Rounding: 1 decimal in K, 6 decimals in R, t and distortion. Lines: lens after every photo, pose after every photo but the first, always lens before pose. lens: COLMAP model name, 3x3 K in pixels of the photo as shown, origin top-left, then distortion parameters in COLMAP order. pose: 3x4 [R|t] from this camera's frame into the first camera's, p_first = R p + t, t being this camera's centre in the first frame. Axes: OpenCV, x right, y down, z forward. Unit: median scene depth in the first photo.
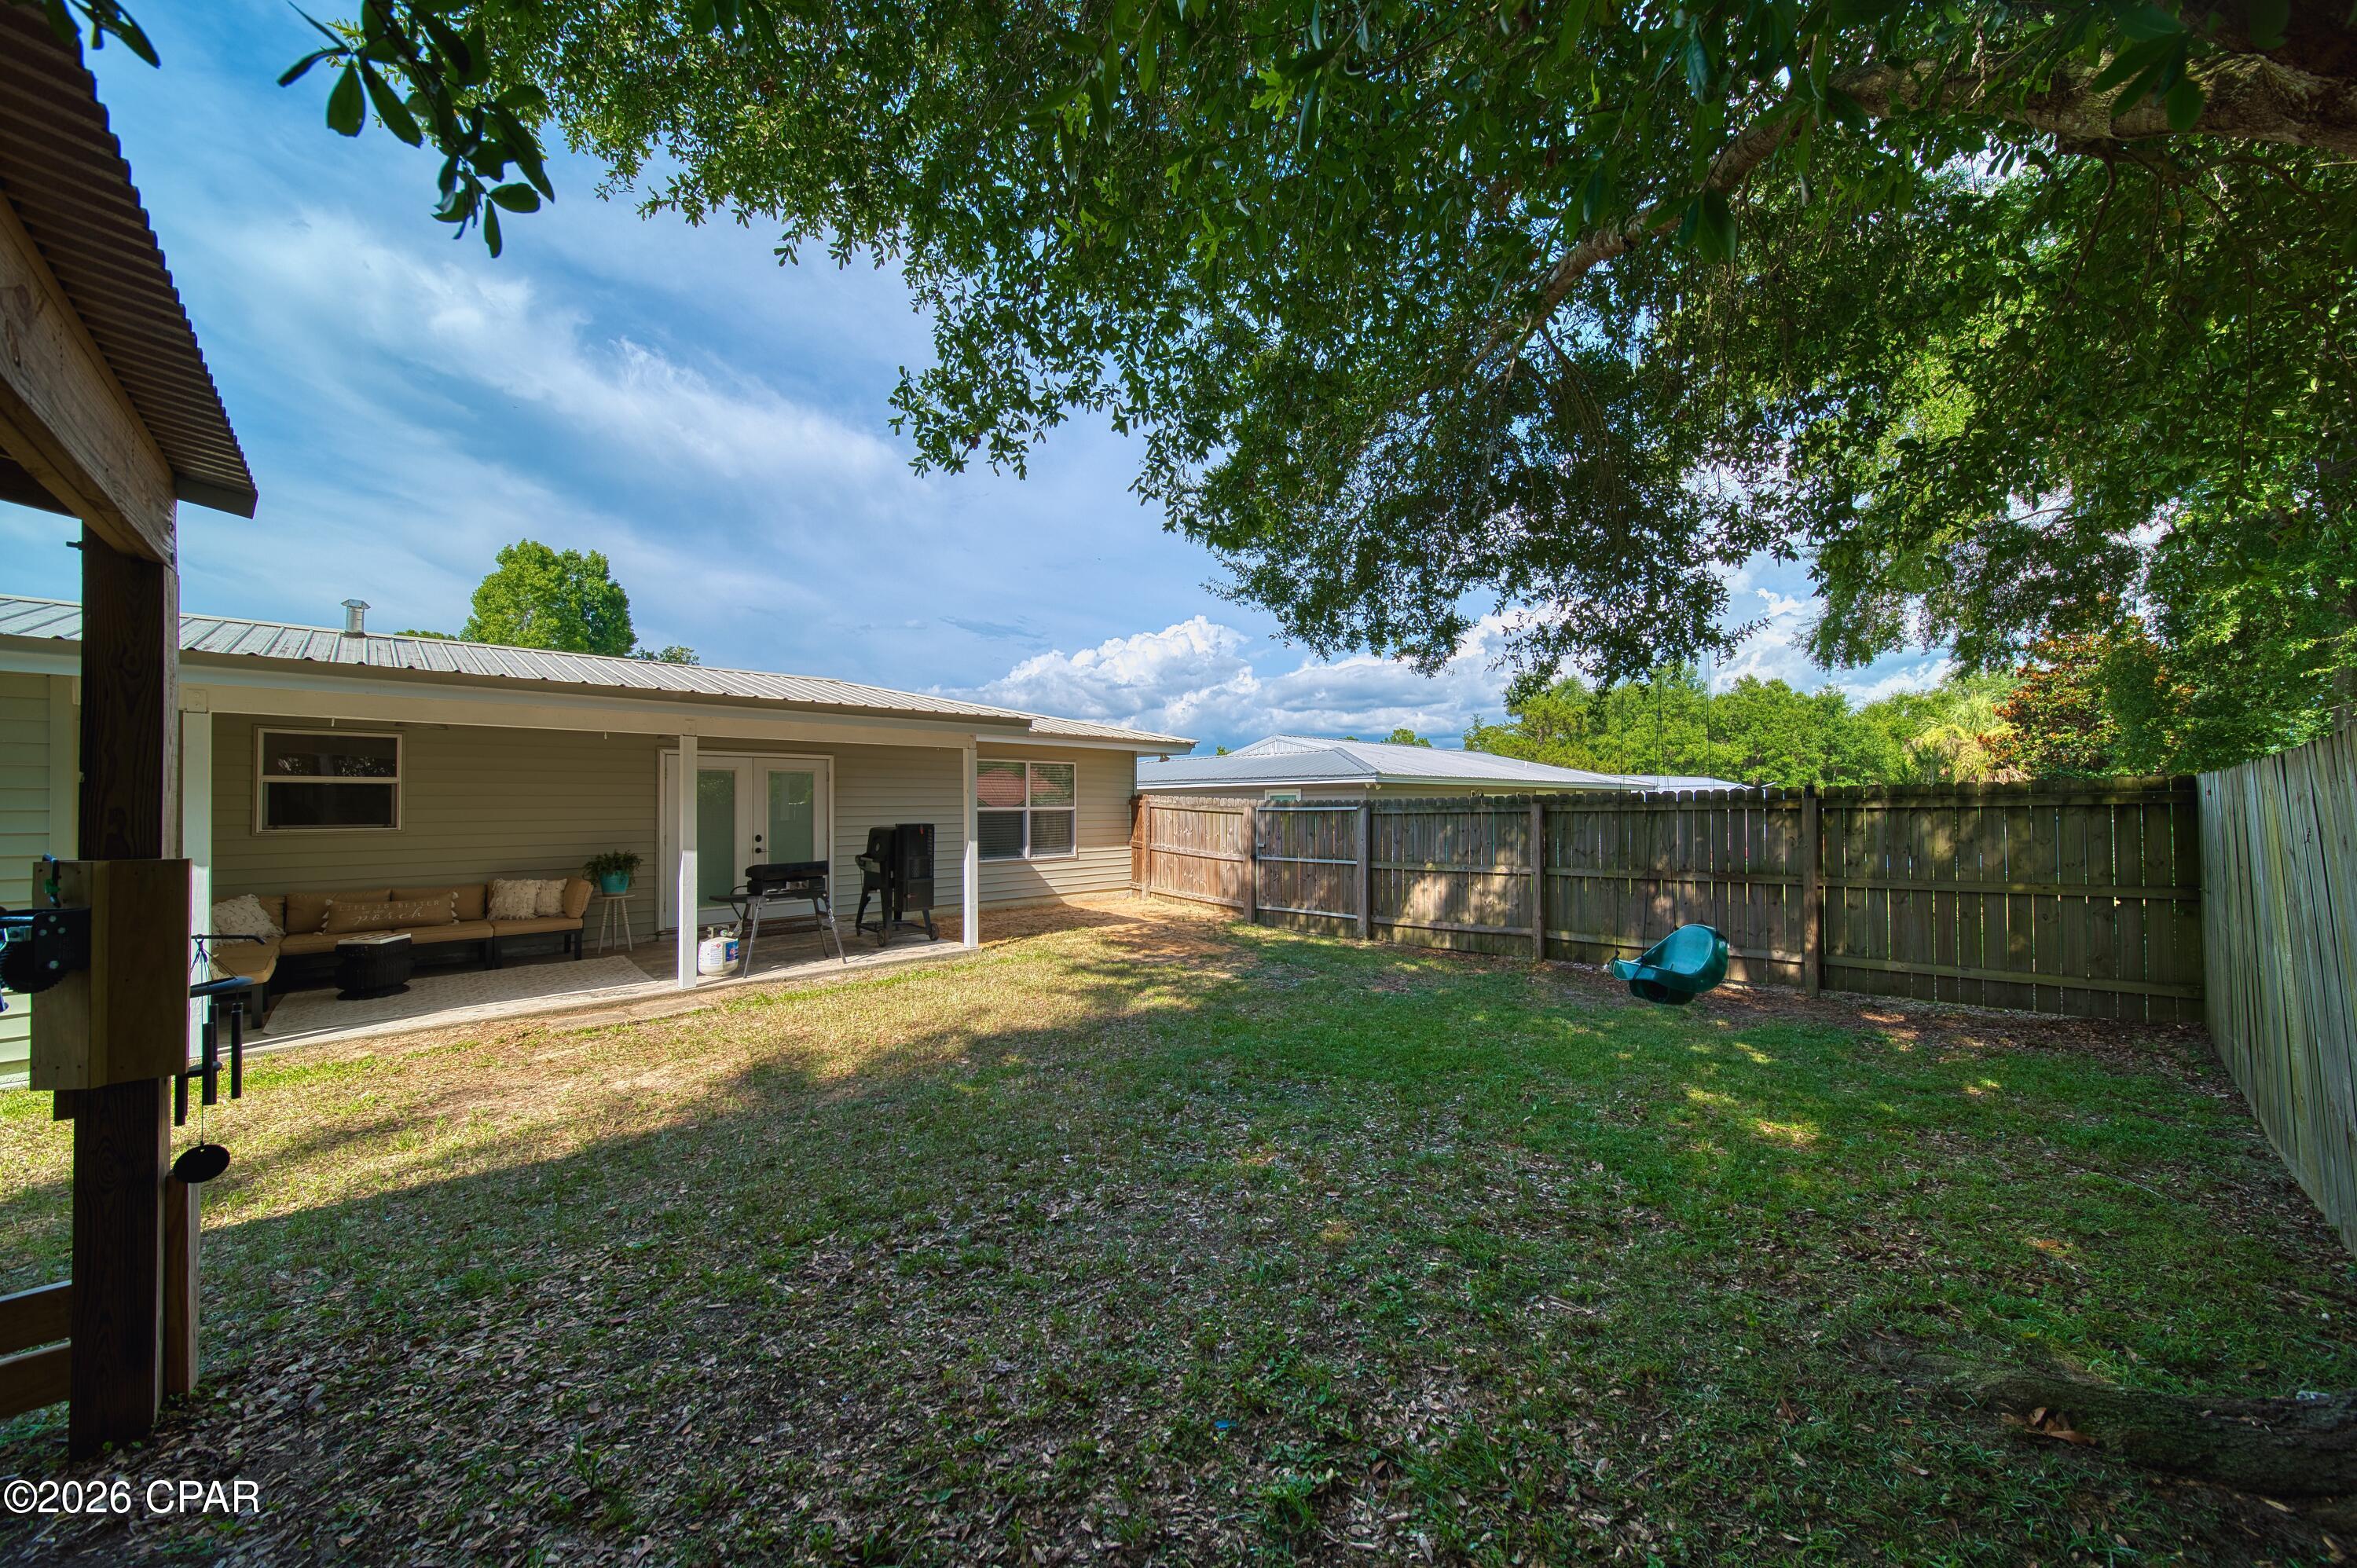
lens RADIAL K [[819.3, 0, 1188.6], [0, 819.3, 794.0], [0, 0, 1]] dist [0.000262, -0.000020]
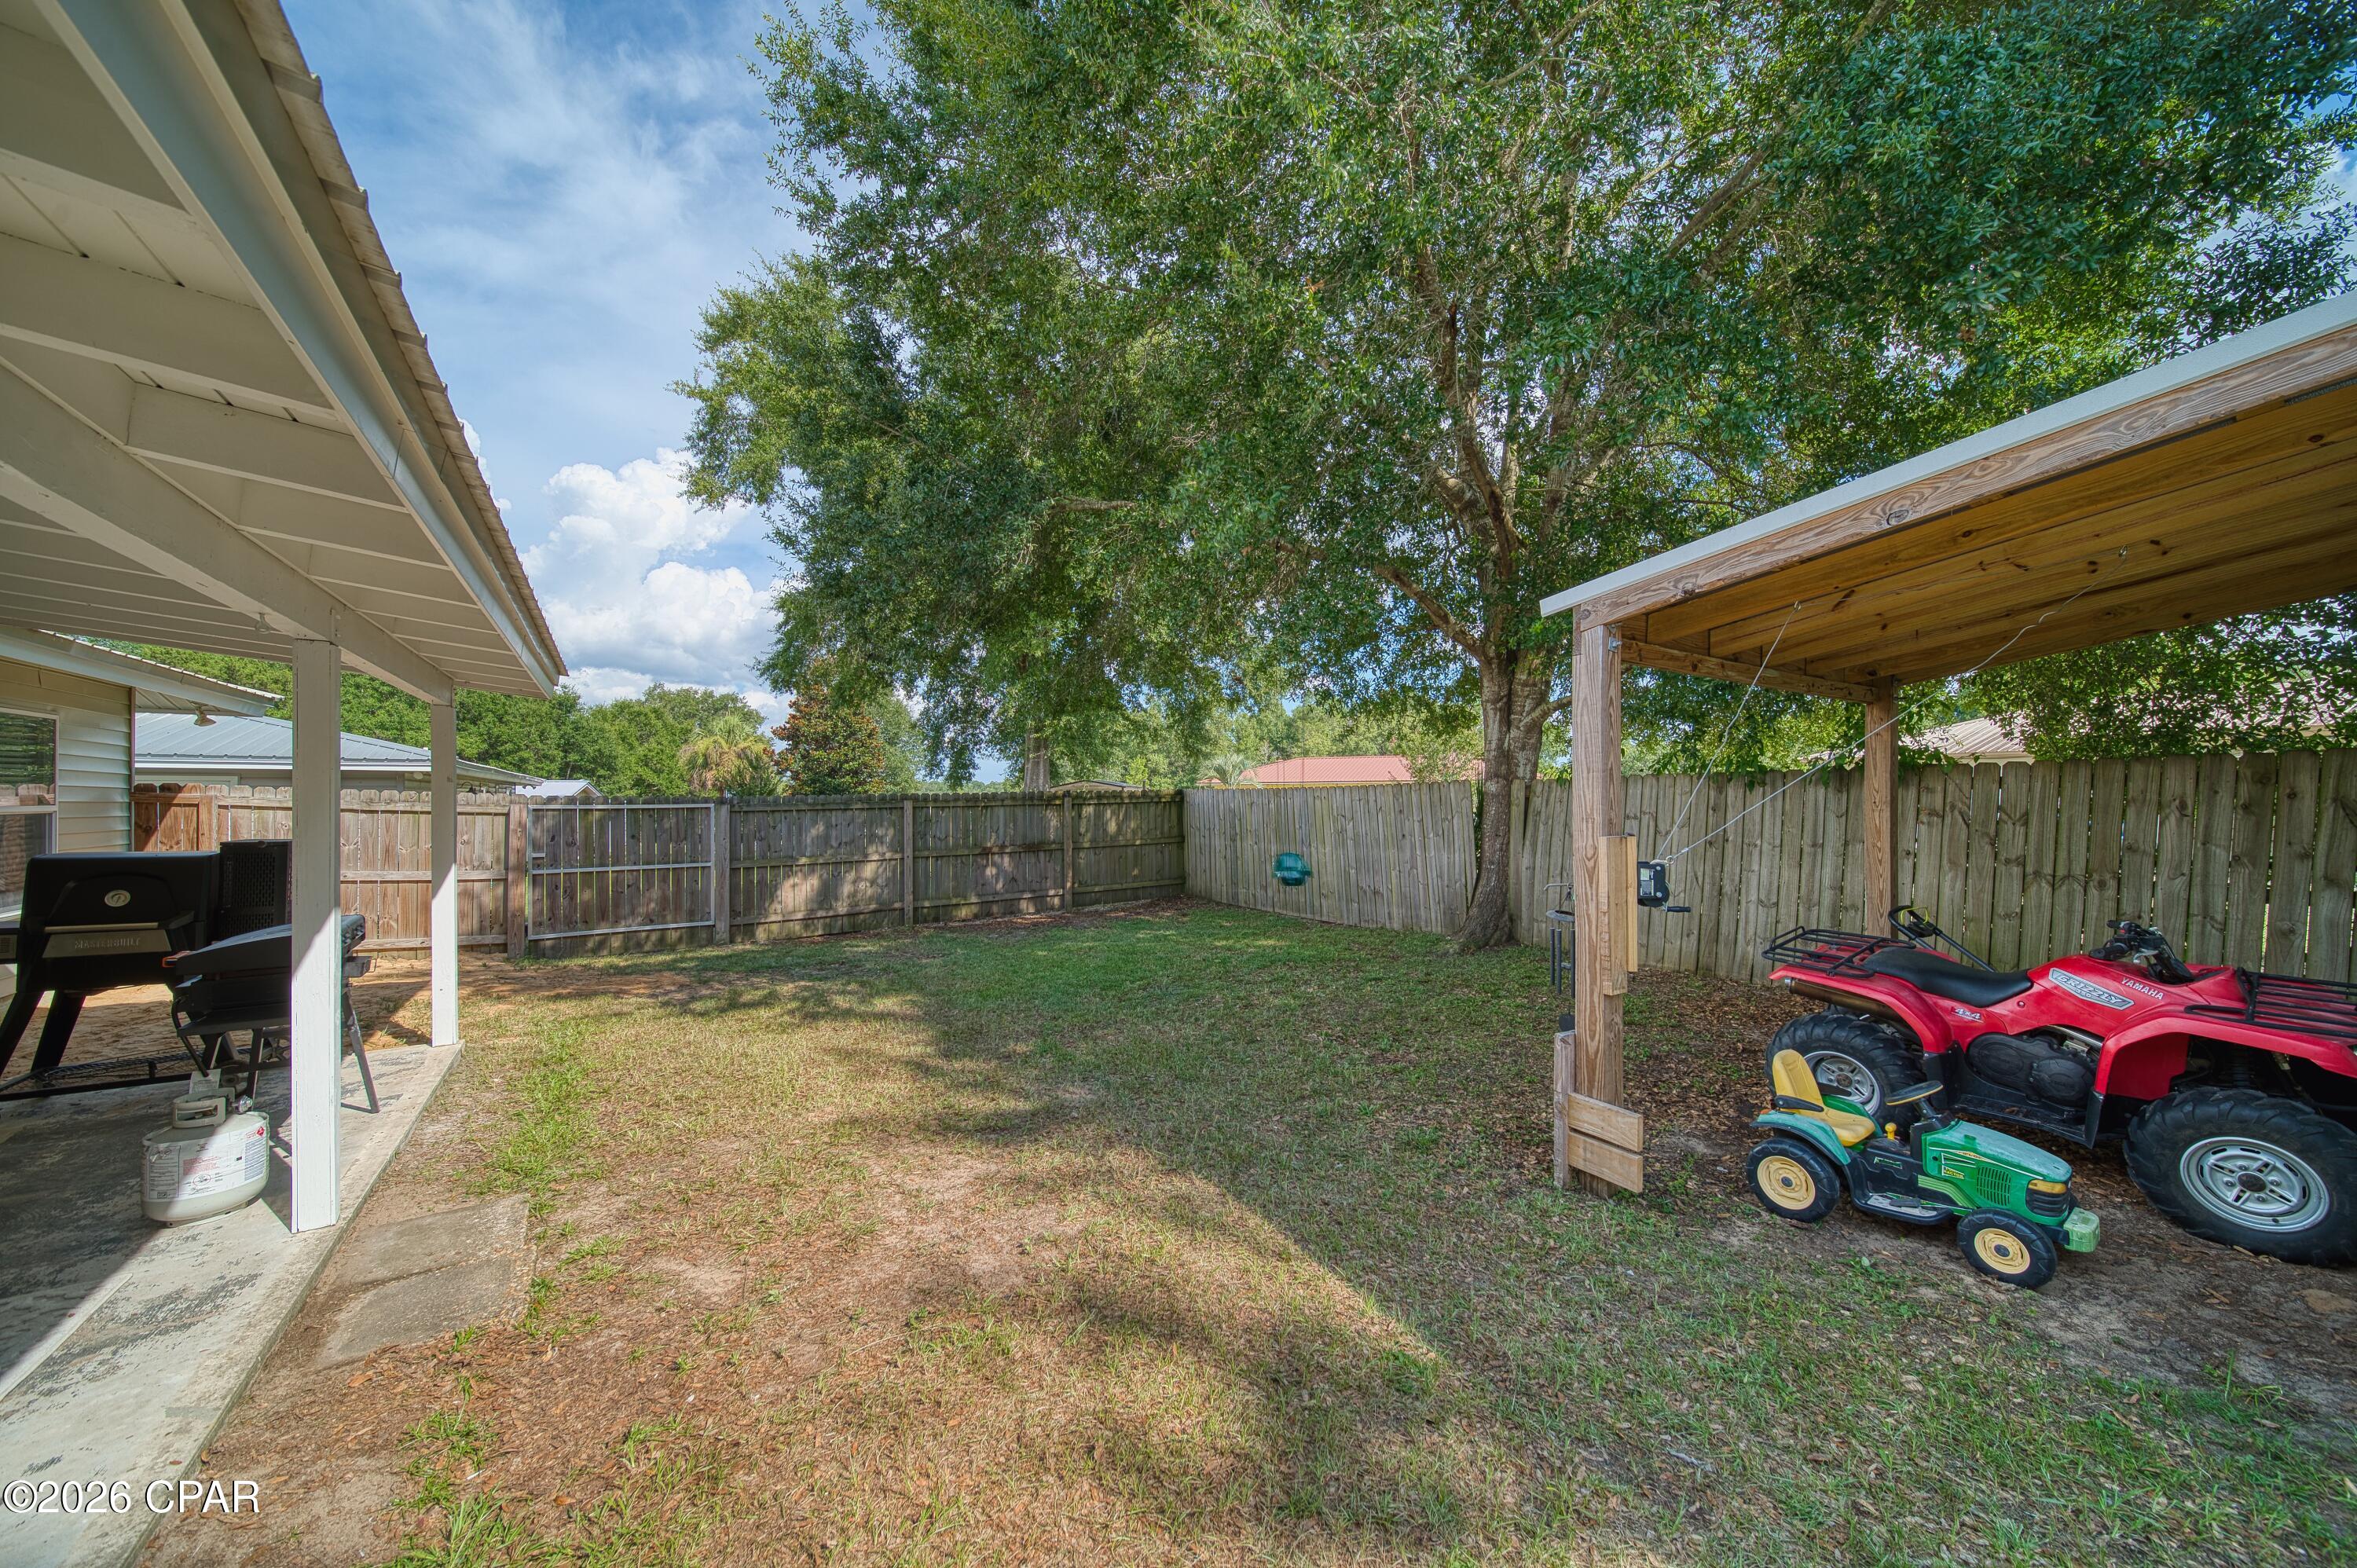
lens RADIAL K [[819.3, 0, 1188.6], [0, 819.3, 794.0], [0, 0, 1]] dist [0.000262, -0.000020]
pose [[0.181859, 0.009430, 0.983279, -0.649939], [-0.013756, 0.999881, -0.007045, 0.003520], [-0.983228, -0.012245, 0.181967, 0.329180]]
